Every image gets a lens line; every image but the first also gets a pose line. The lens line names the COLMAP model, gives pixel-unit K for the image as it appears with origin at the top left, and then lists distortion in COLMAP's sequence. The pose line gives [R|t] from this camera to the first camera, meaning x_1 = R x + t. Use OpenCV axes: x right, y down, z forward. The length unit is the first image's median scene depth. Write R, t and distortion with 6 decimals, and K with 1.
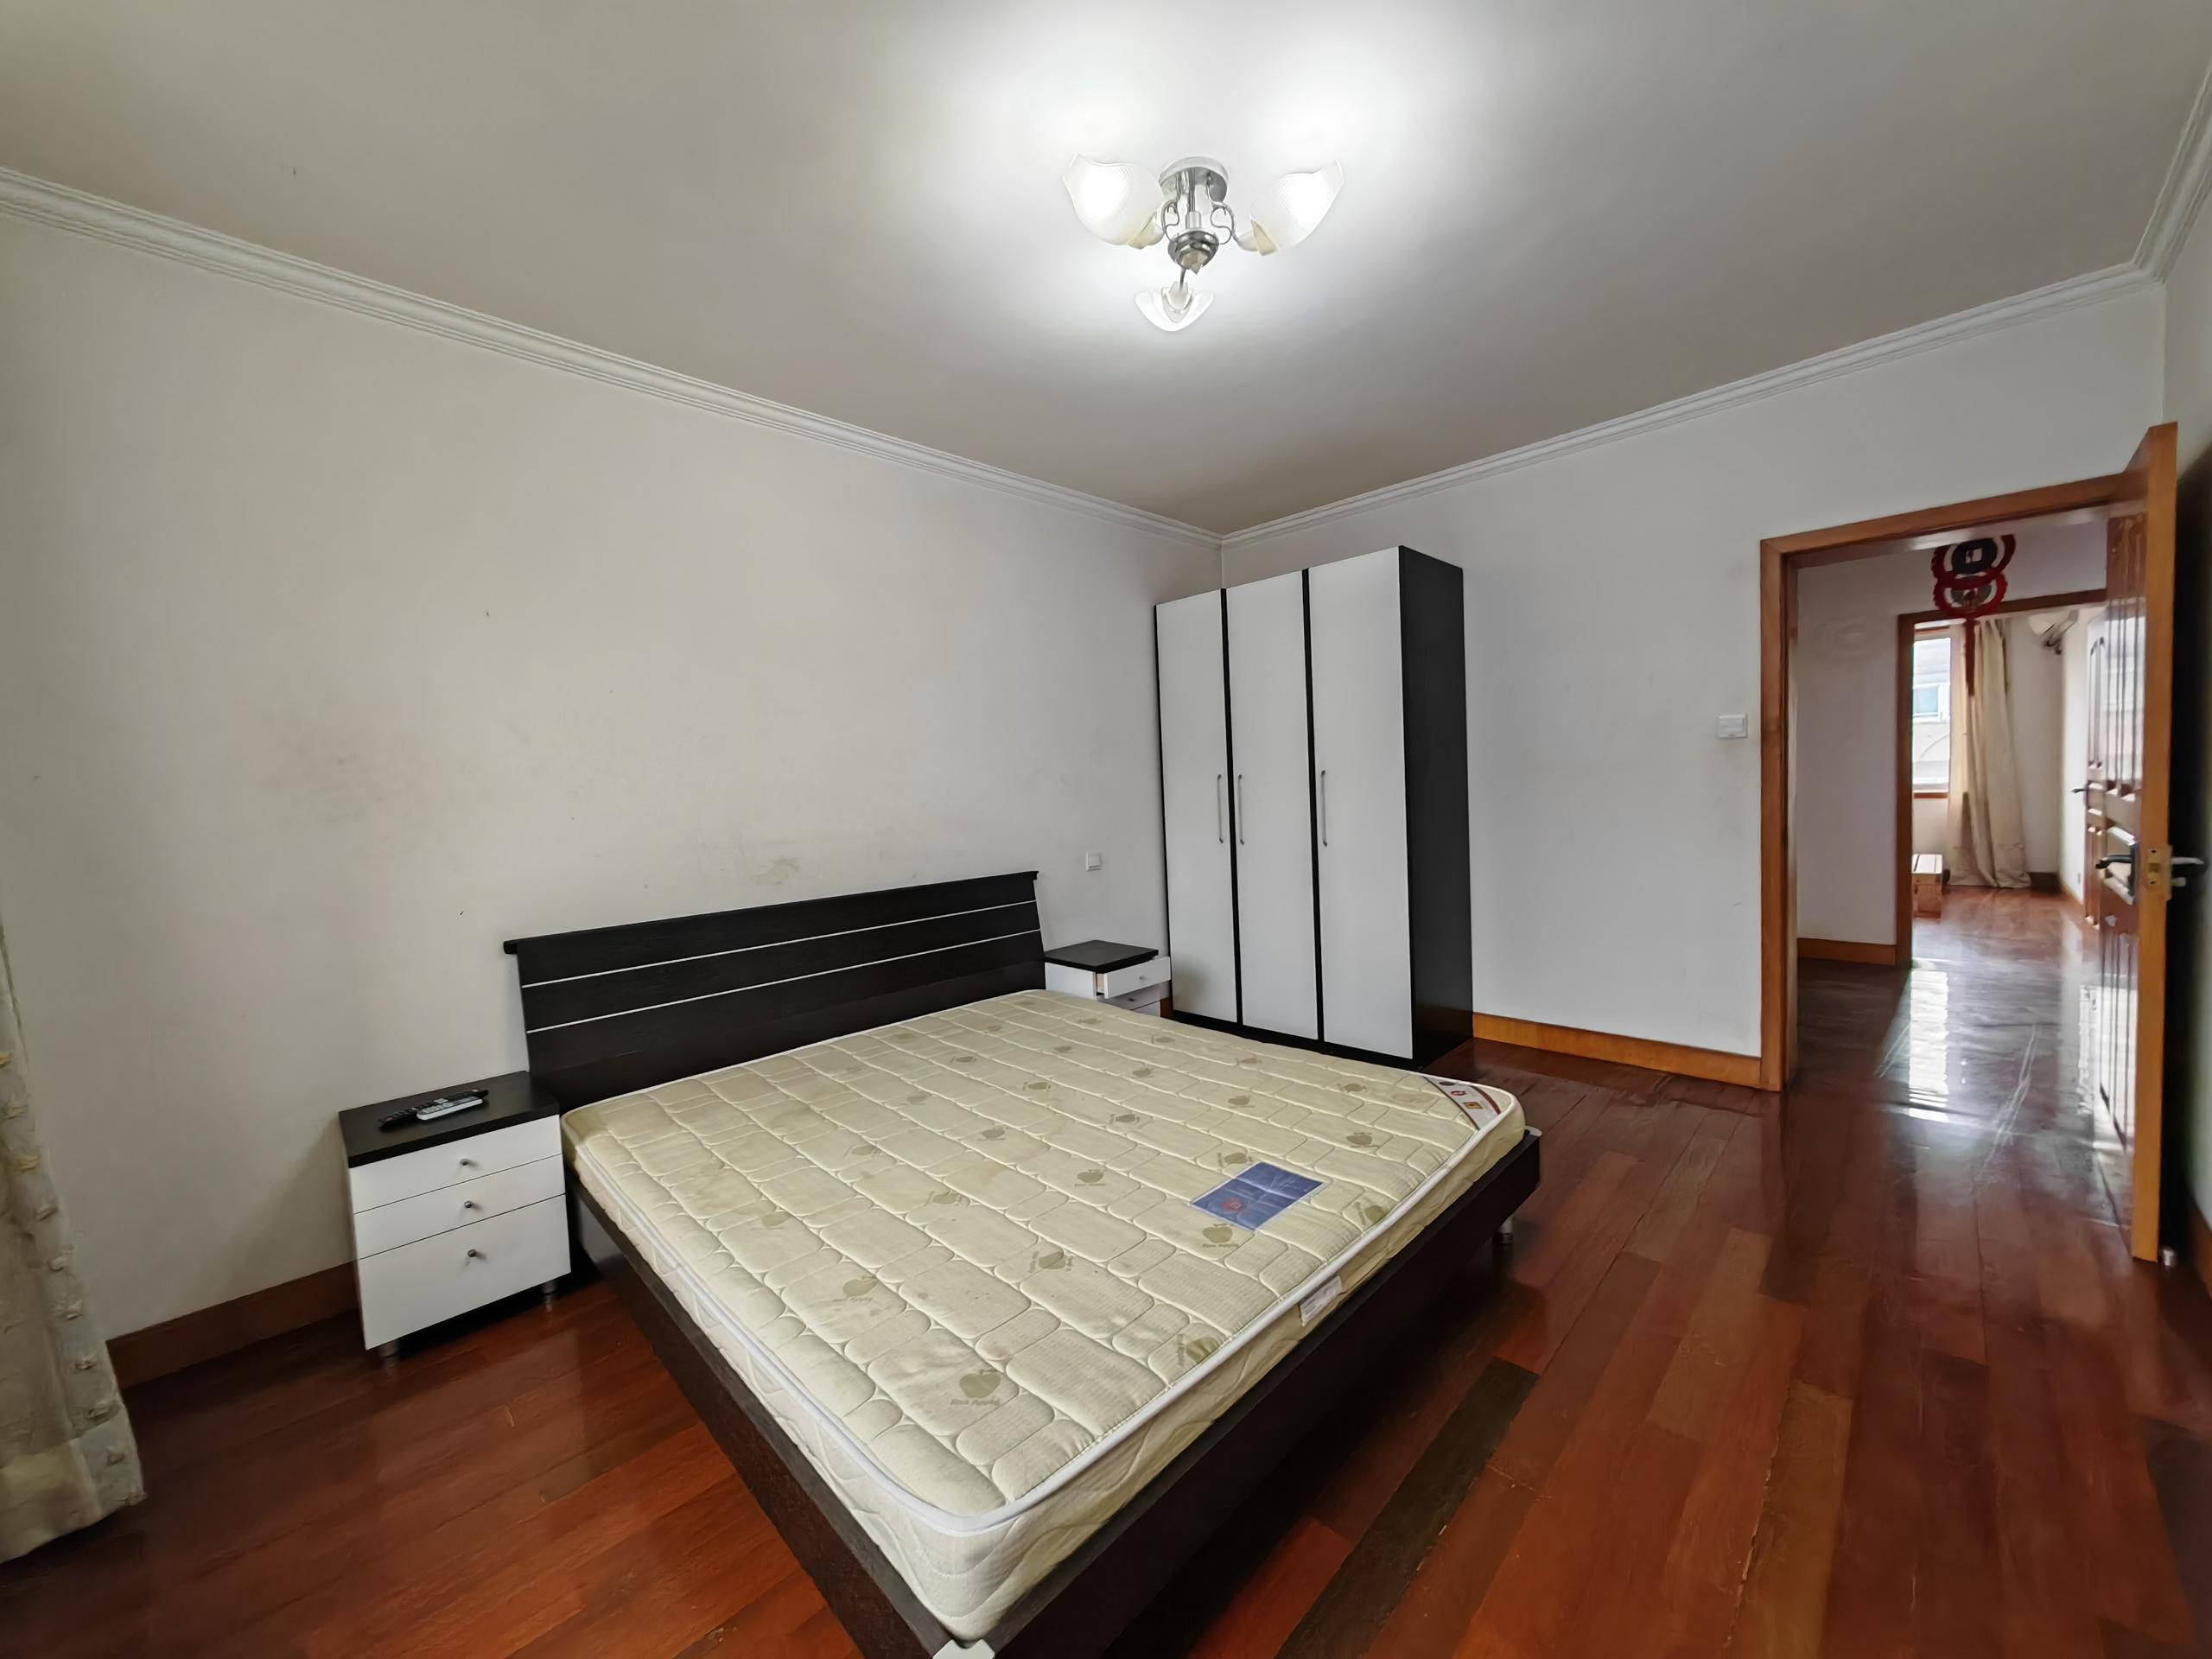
lens RADIAL K [[844.6, 0, 1106.0], [0, 844.6, 829.5], [0, 0, 1]] dist [-0.000114, 0.000032]
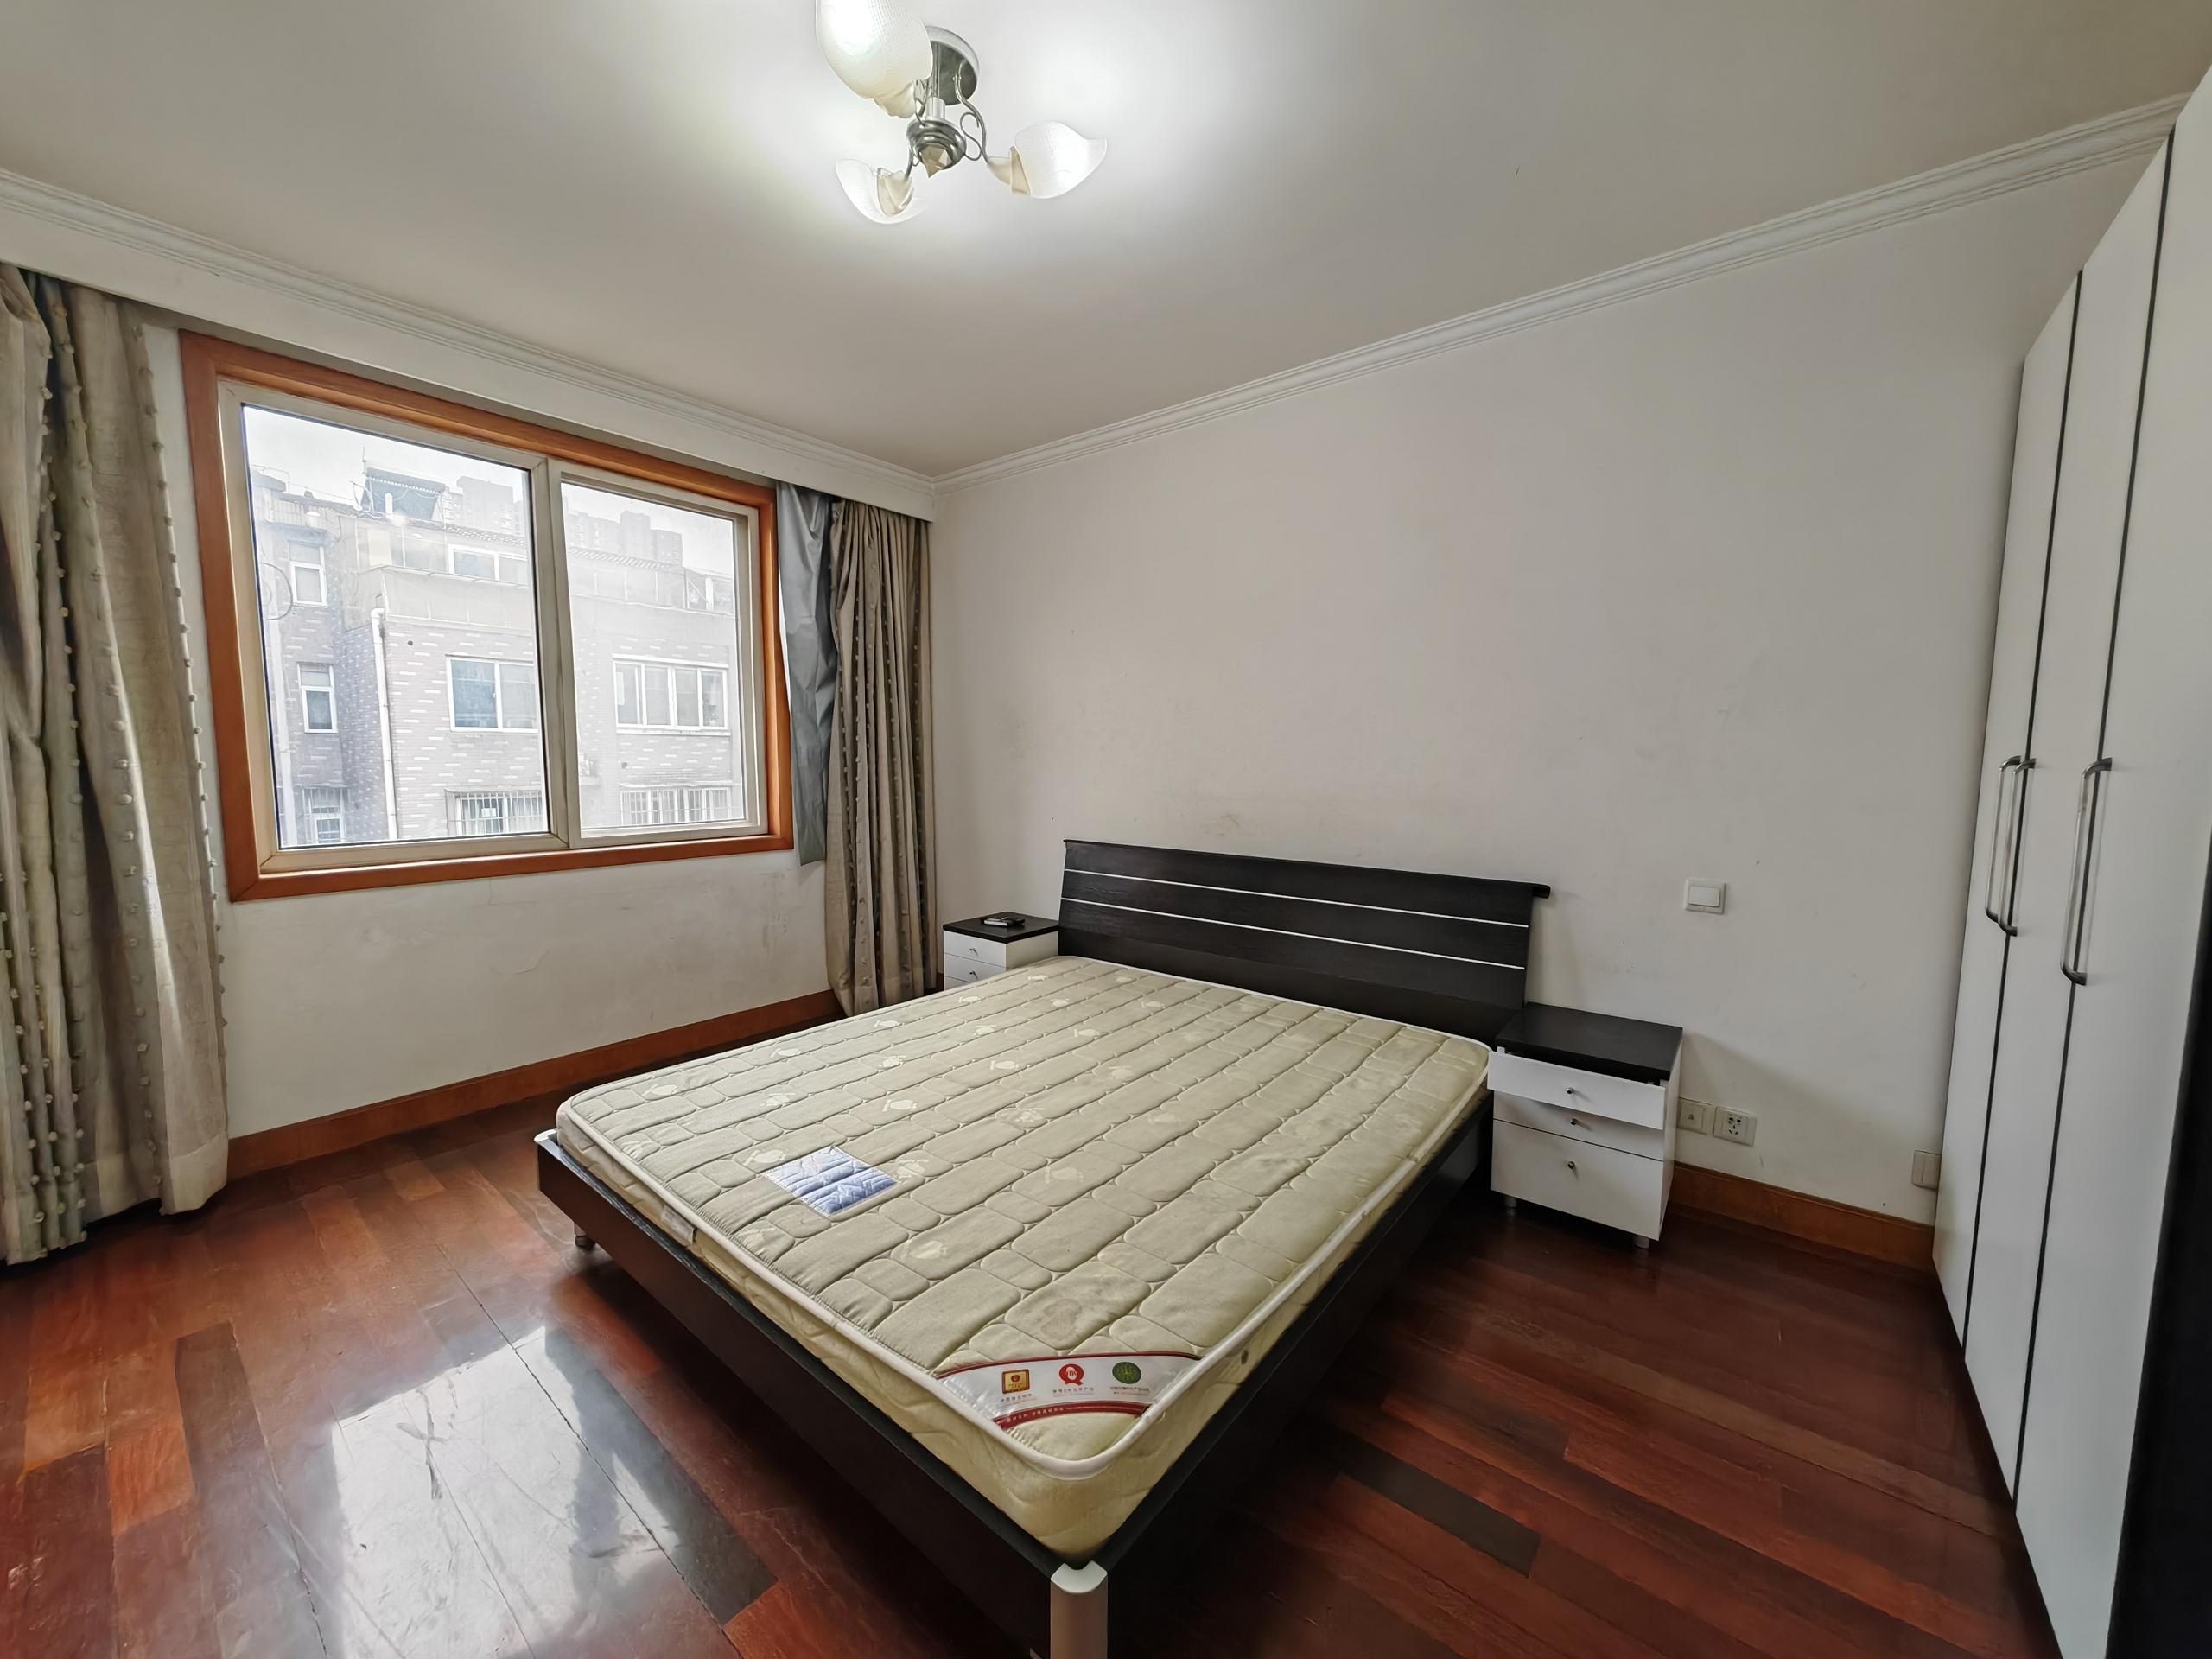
lens RADIAL K [[830.9, 0, 1093.4], [0, 830.9, 833.4], [0, 0, 1]] dist [-0.000804, -0.000042]
pose [[0.095260, 0.133190, -0.986502, 0.943741], [-0.068345, 0.989545, 0.127002, -0.091144], [0.993103, 0.055324, 0.103367, 1.008069]]
